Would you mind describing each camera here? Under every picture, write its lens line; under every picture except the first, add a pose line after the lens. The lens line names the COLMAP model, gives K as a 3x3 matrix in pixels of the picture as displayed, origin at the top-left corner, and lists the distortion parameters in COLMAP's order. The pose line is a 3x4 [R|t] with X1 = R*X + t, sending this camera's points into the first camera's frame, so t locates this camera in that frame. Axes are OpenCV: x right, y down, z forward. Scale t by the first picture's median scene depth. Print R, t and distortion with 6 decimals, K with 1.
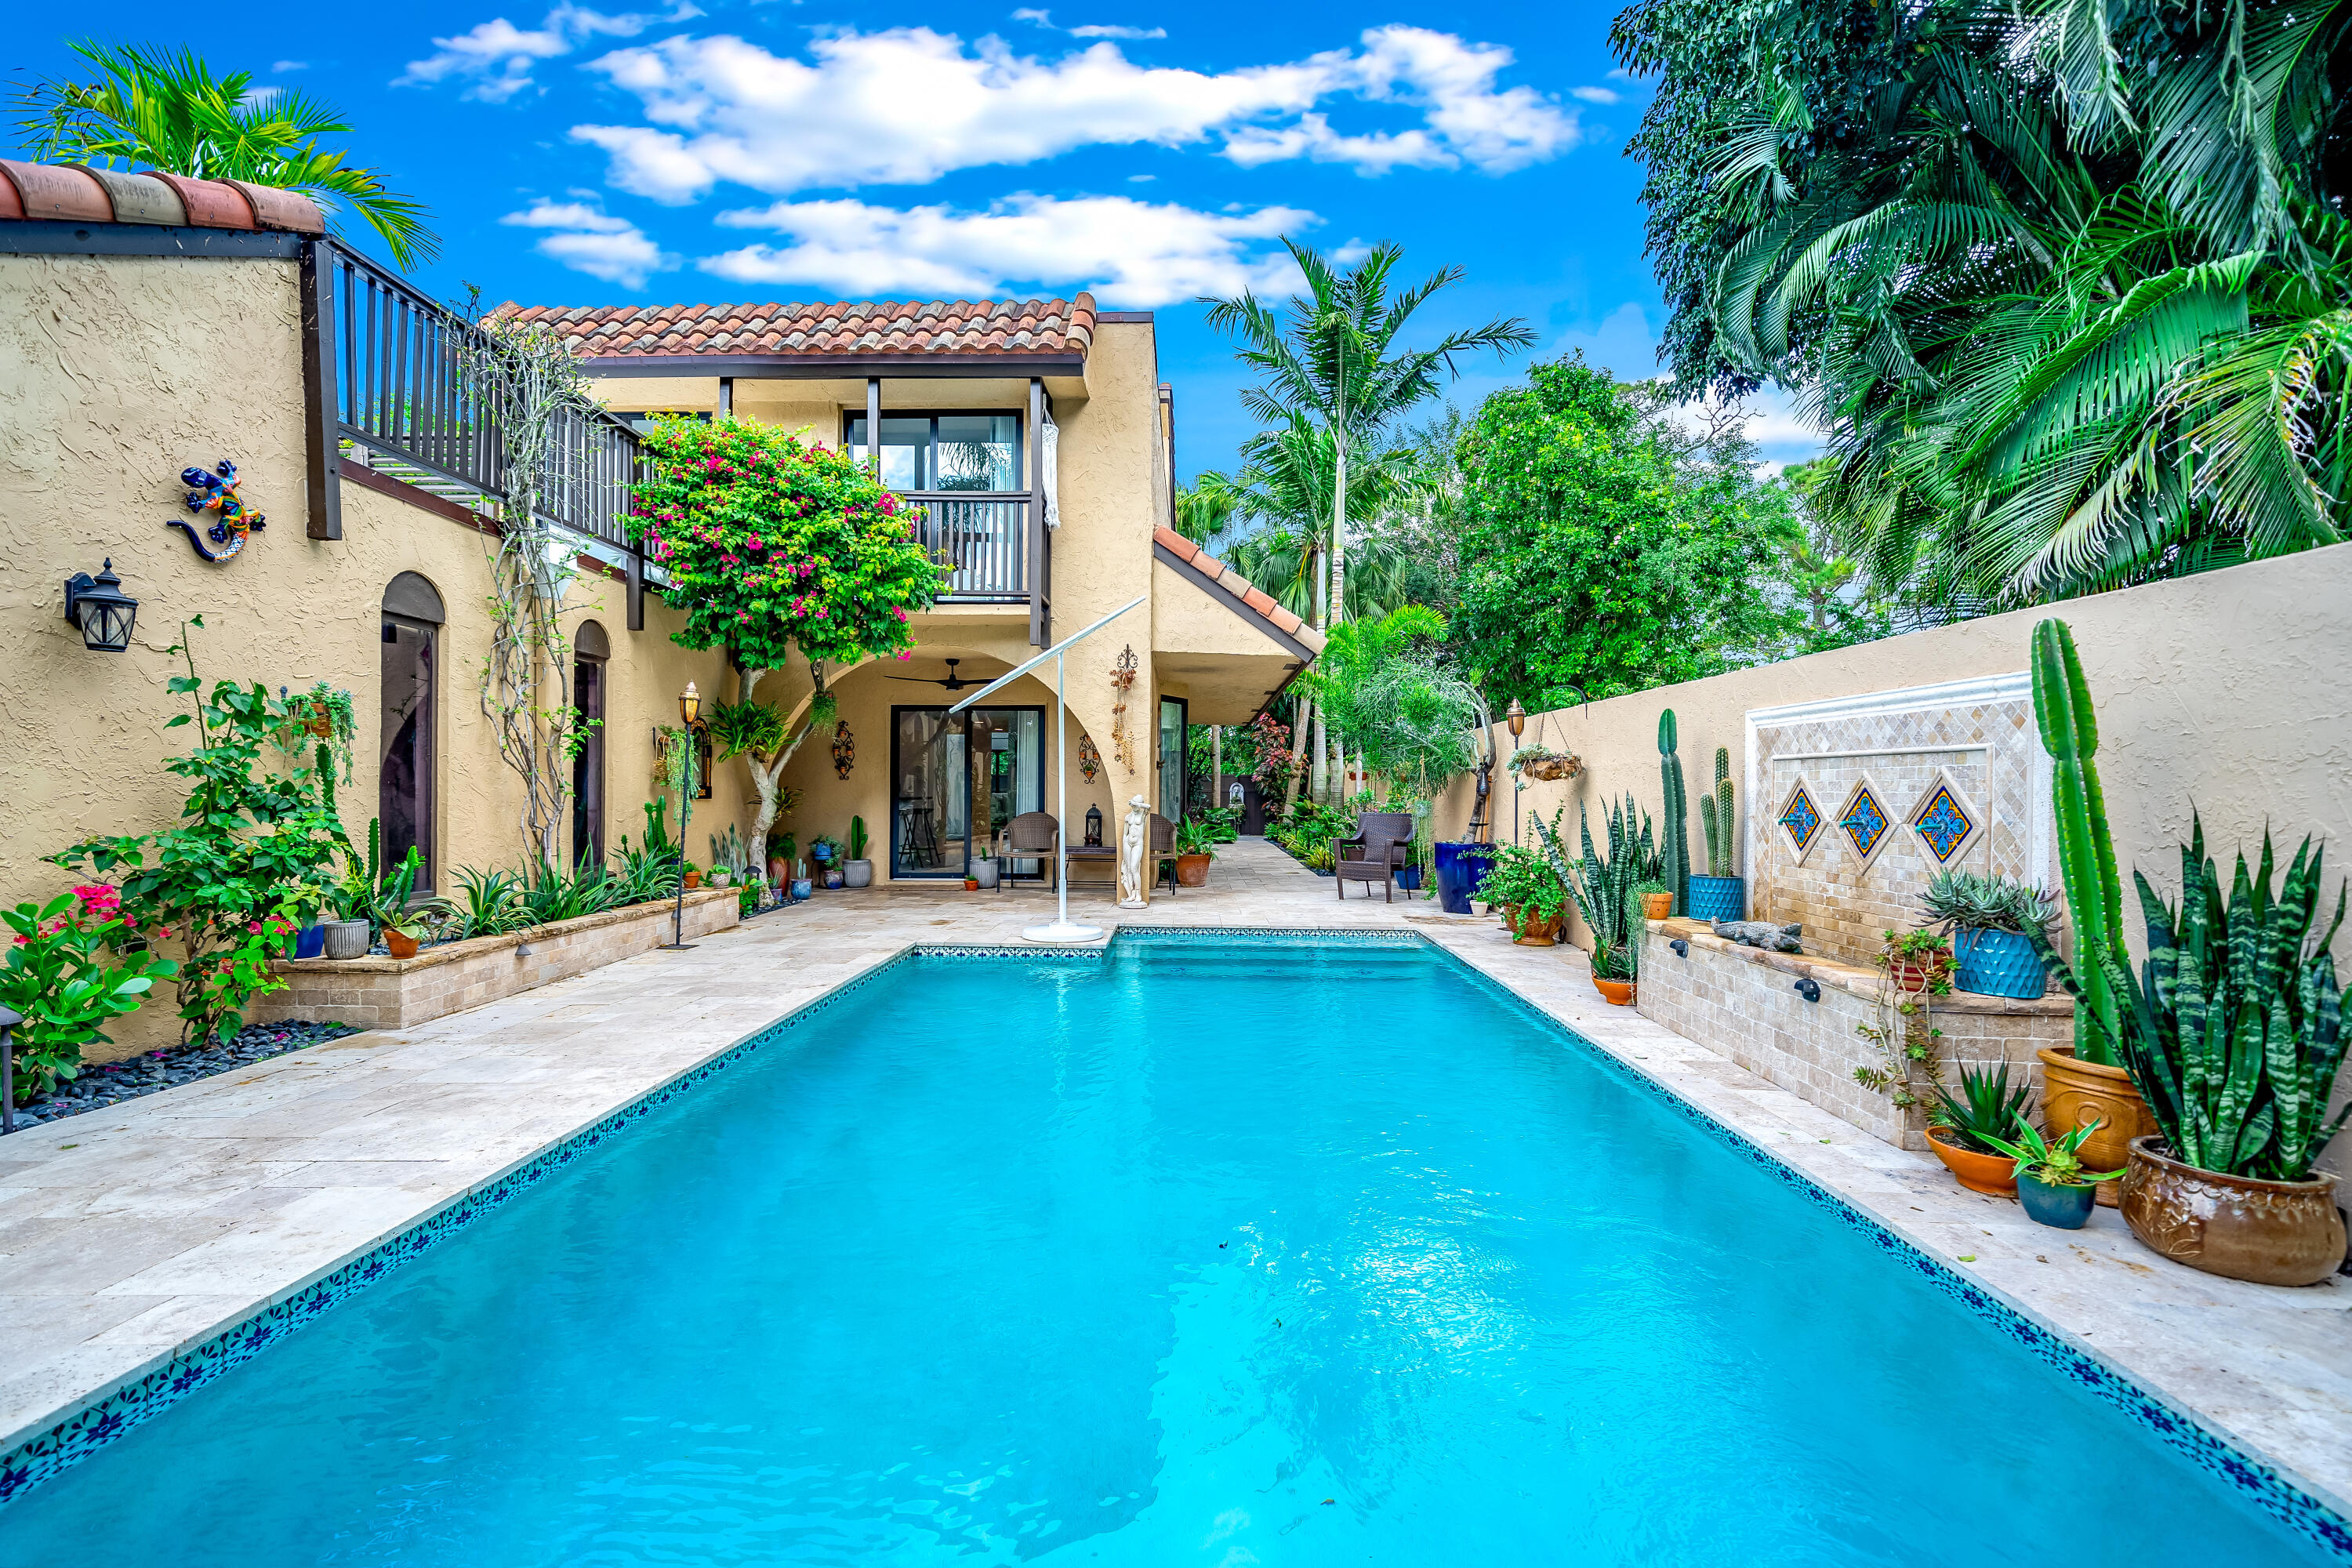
lens RADIAL K [[1017.8, 0, 1171.1], [0, 1017.8, 785.1], [0, 0, 1]] dist [0.000840, -0.000092]
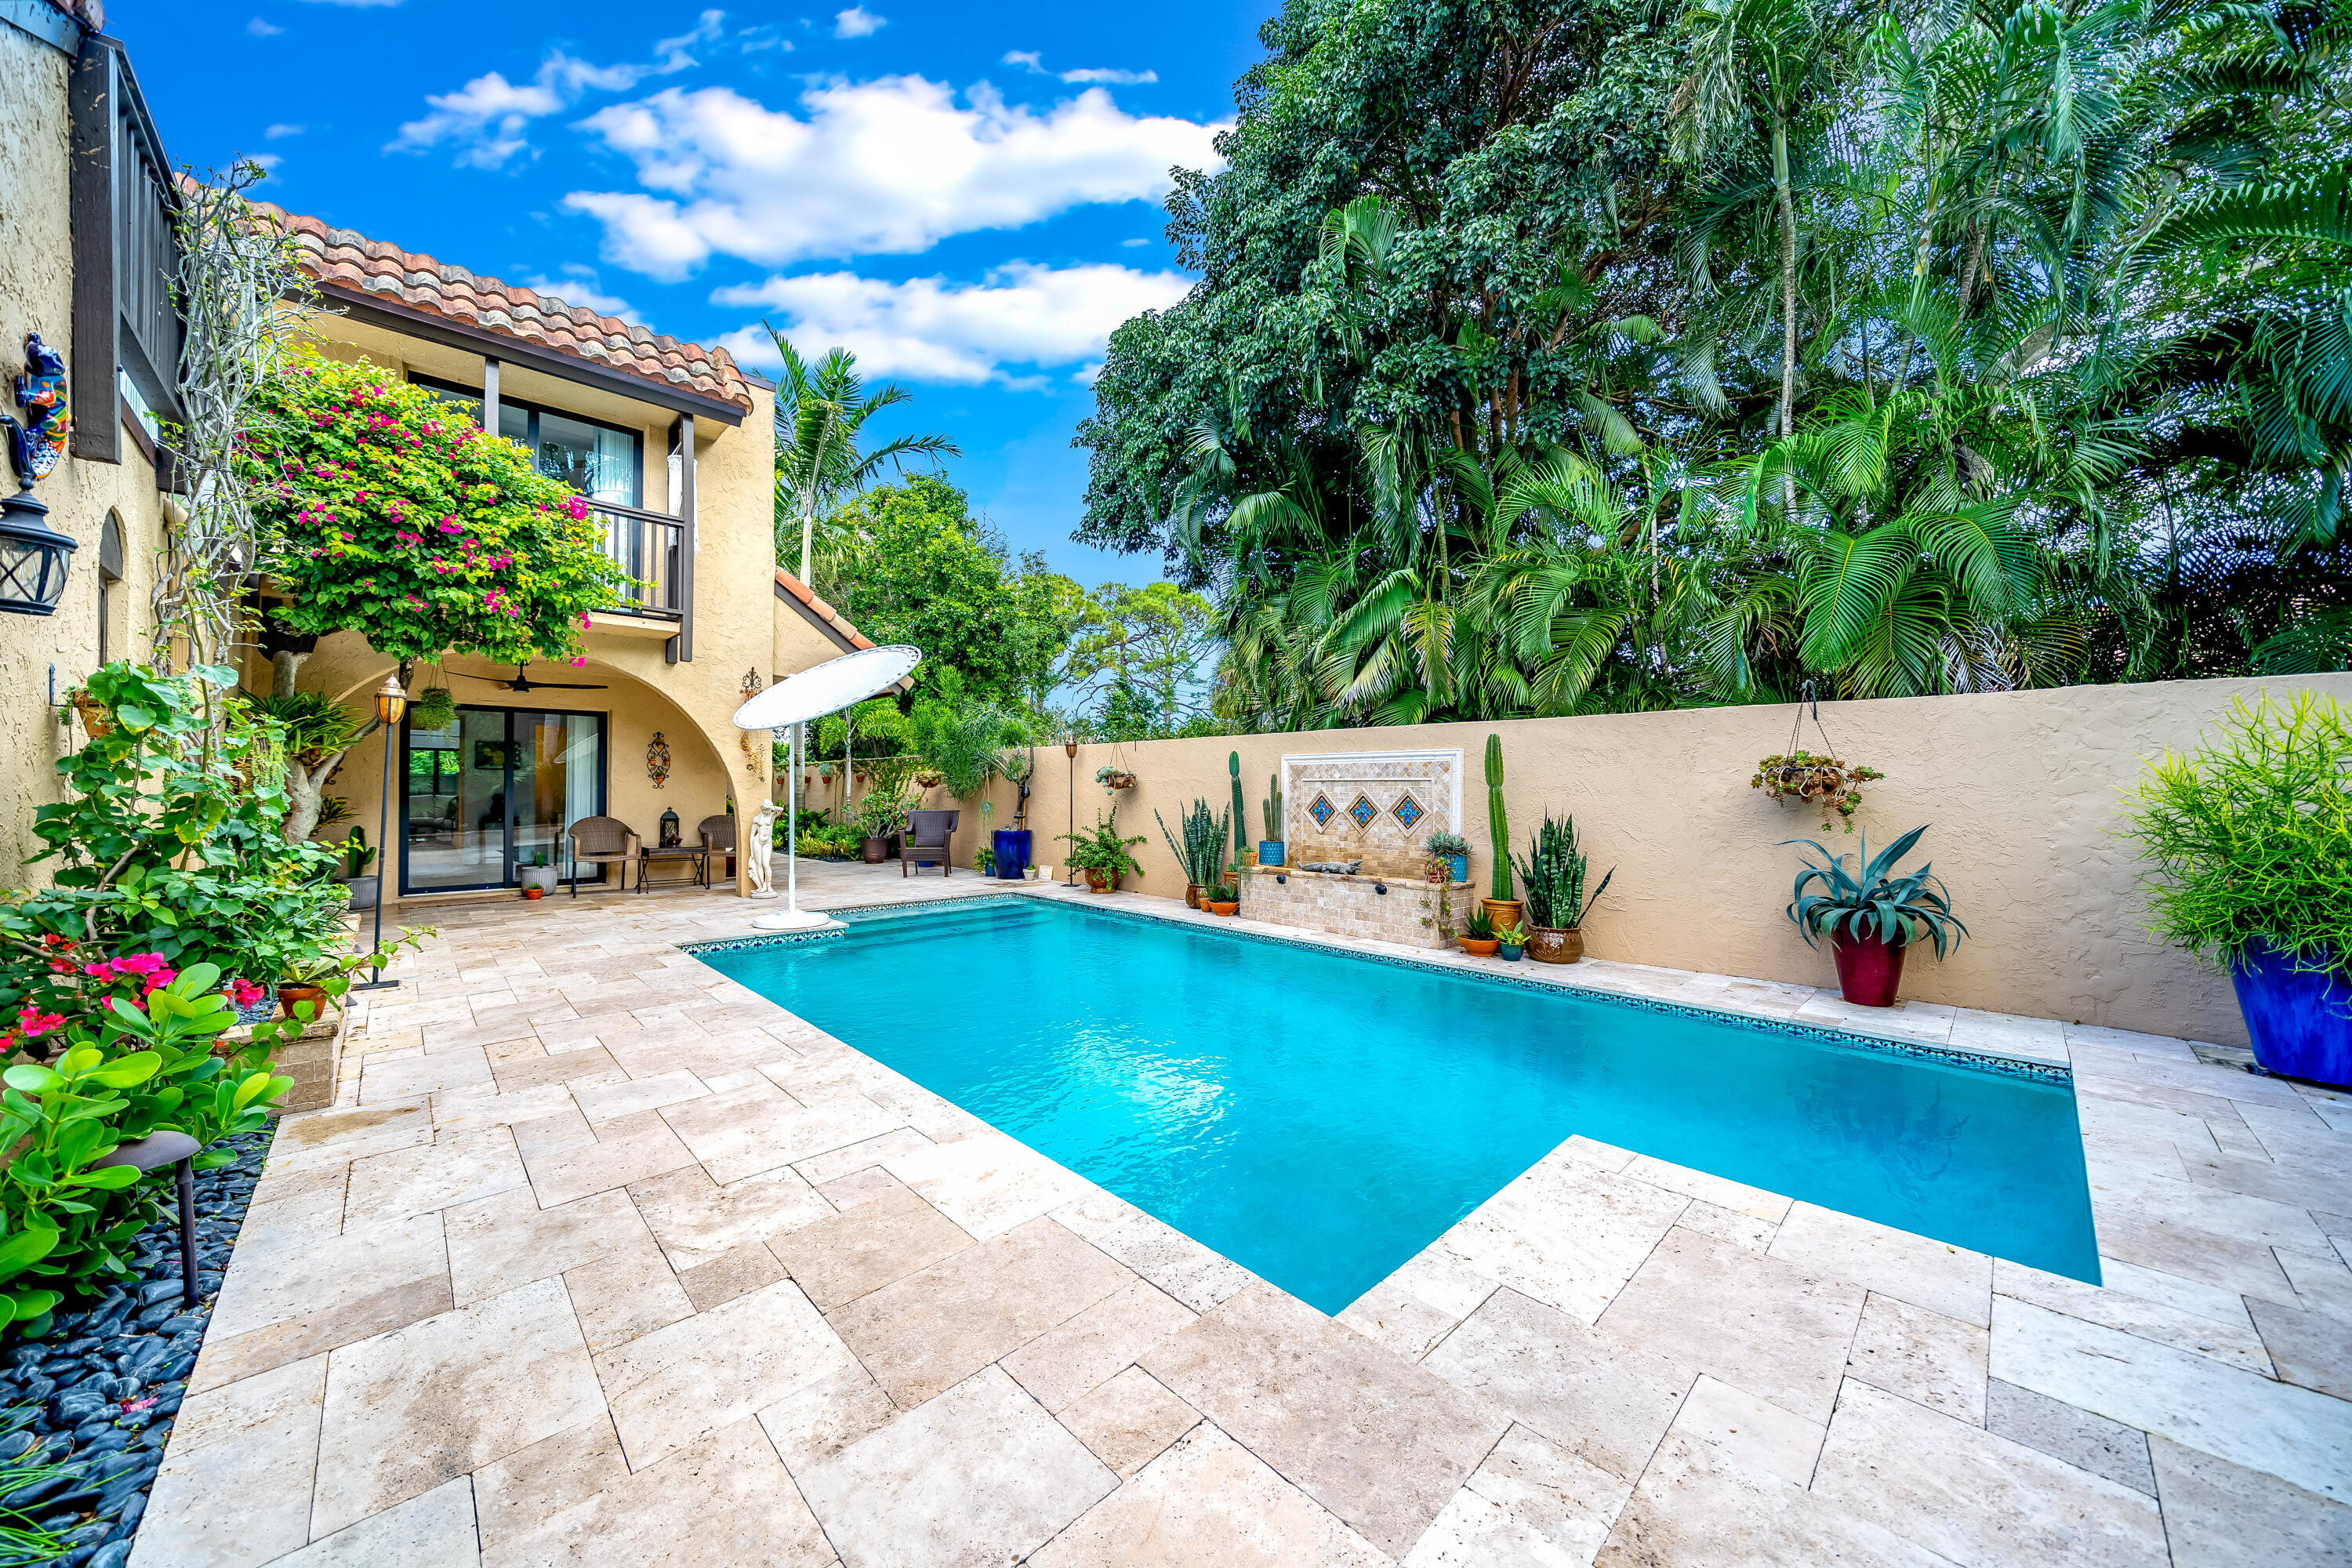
lens RADIAL K [[815.4, 0, 1151.6], [0, 815.4, 781.8], [0, 0, 1]] dist [-0.001267, 0.000021]
pose [[0.707815, 0.003326, 0.706390, -0.484890], [-0.002623, 0.999994, -0.002081, -0.012638], [-0.706393, -0.000380, 0.707819, 0.052851]]
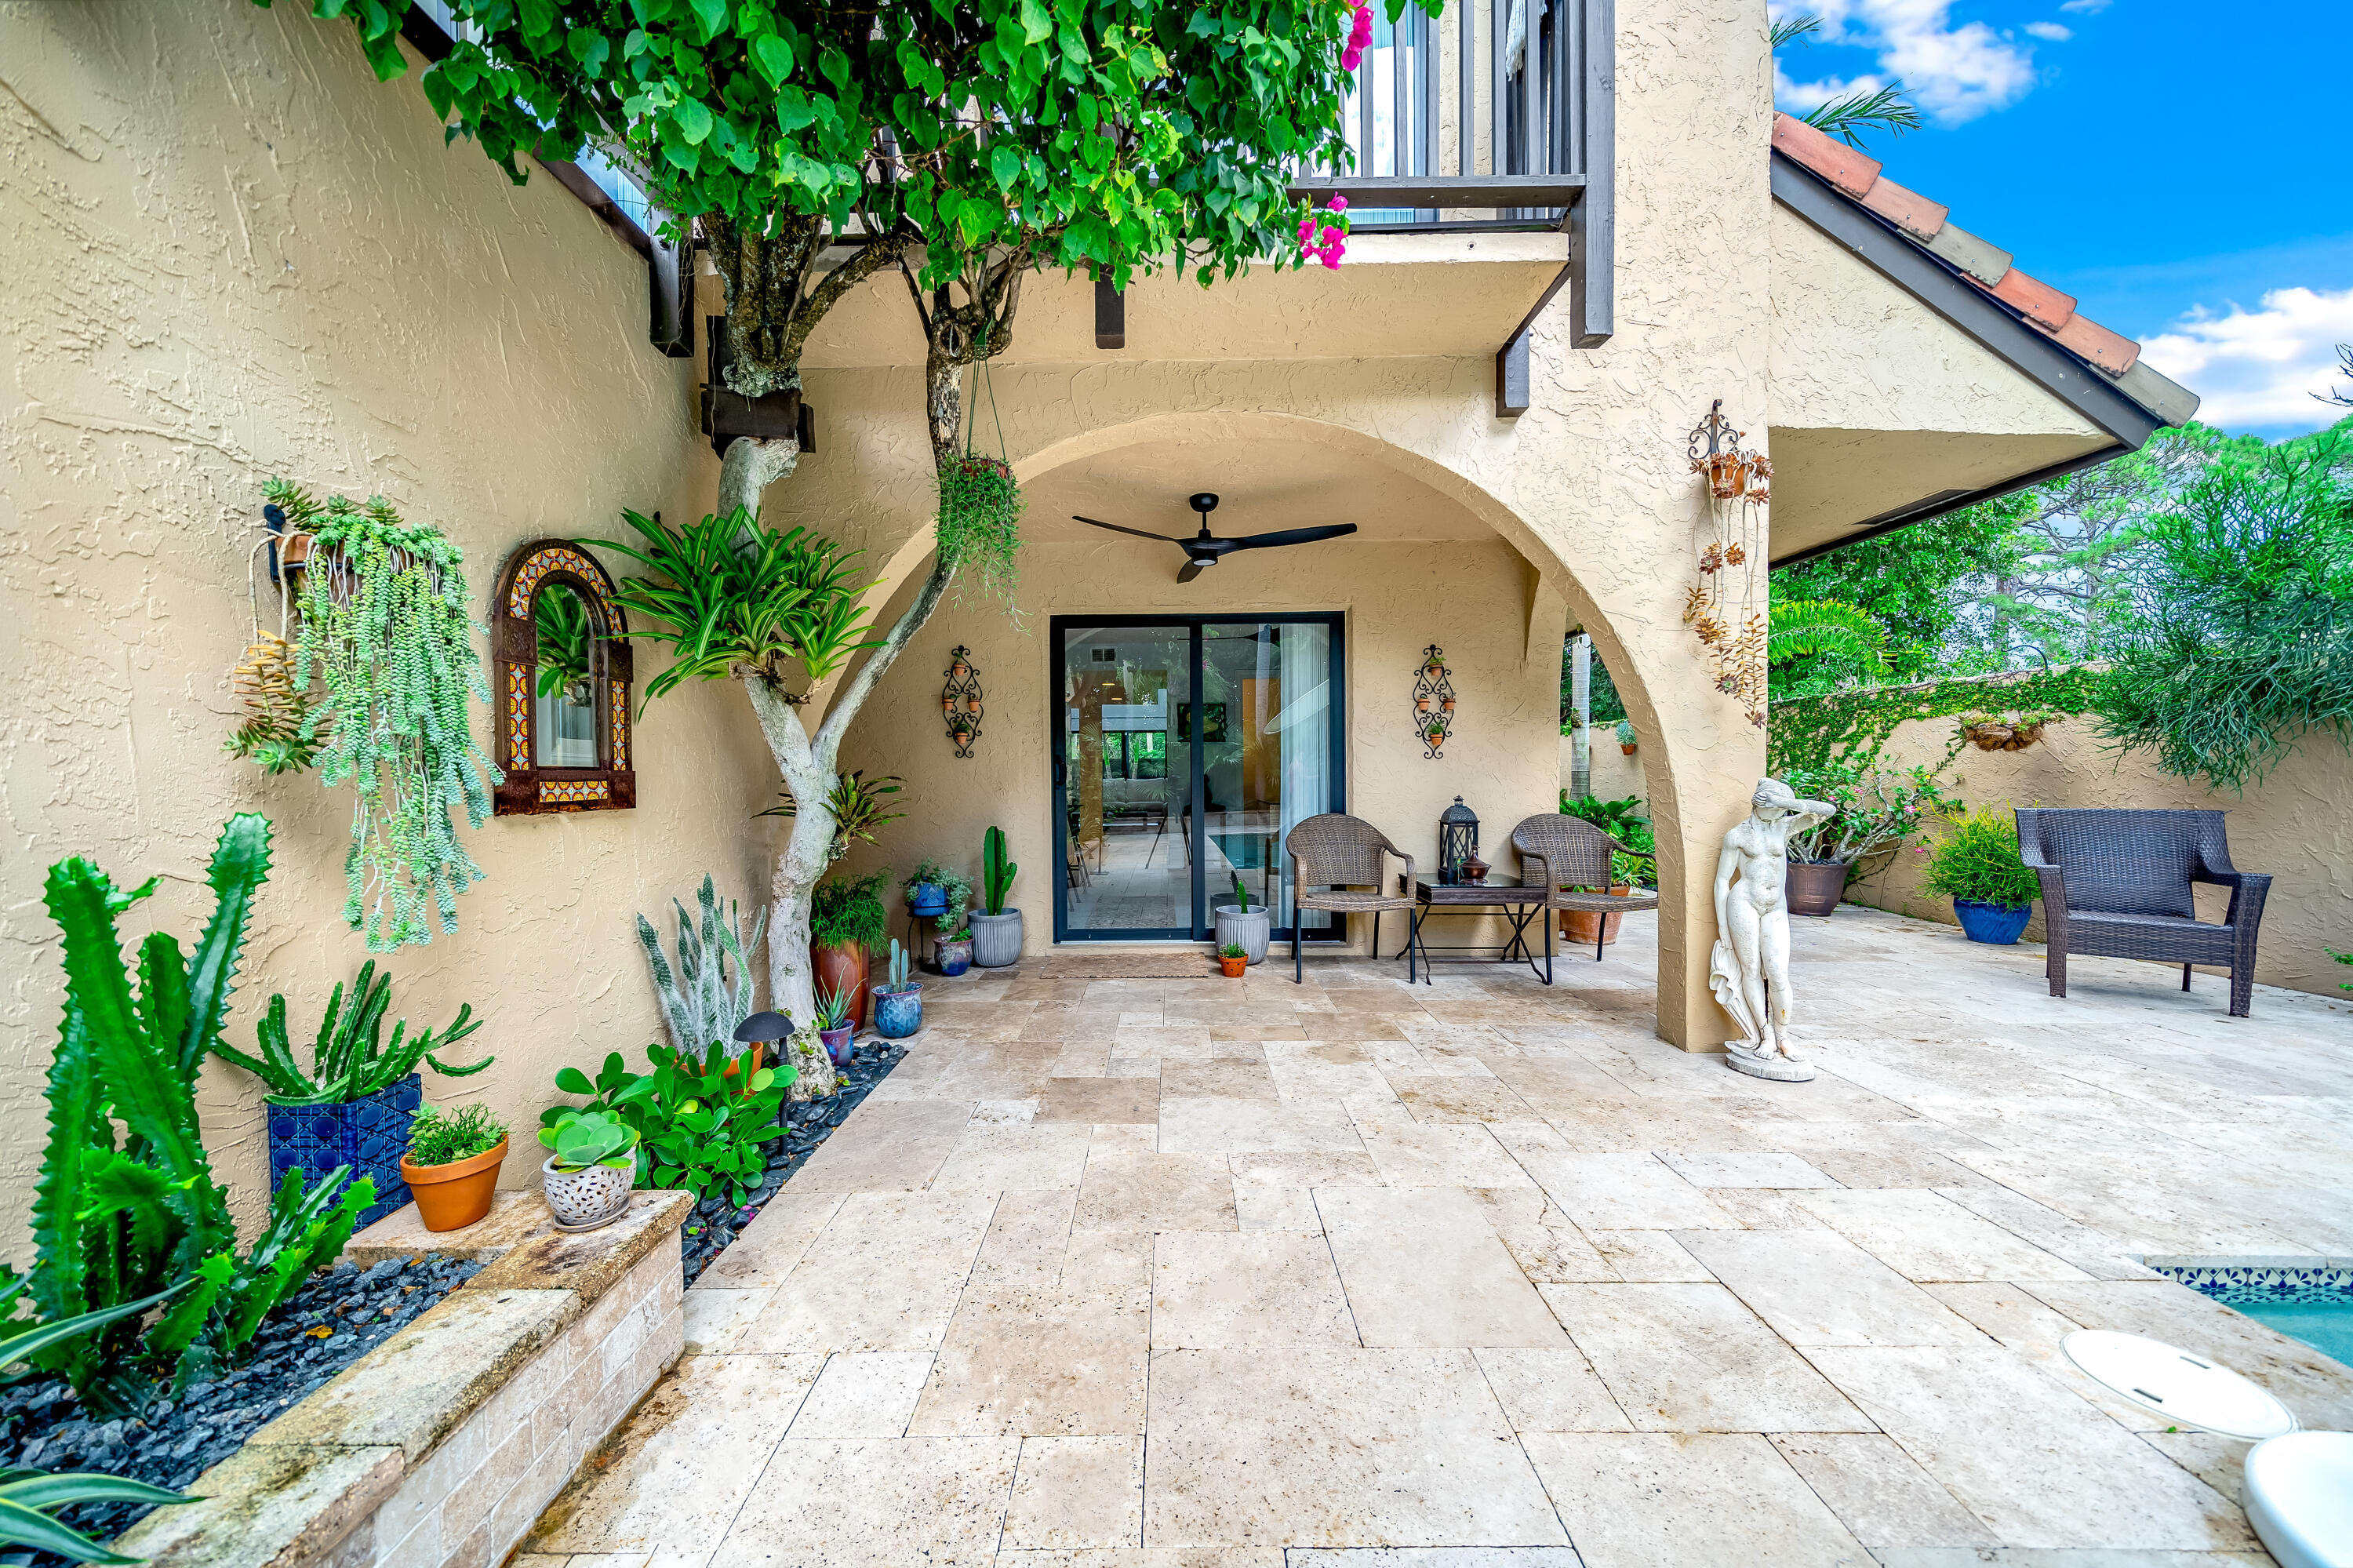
lens RADIAL K [[802.6, 0, 1163.0], [0, 802.6, 783.9], [0, 0, 1]] dist [-0.001138, -0.000077]
pose [[0.999710, -0.013661, 0.019807, -0.350086], [0.013336, 0.999776, 0.016435, 0.004142], [-0.020027, -0.016166, 0.999669, 0.902061]]
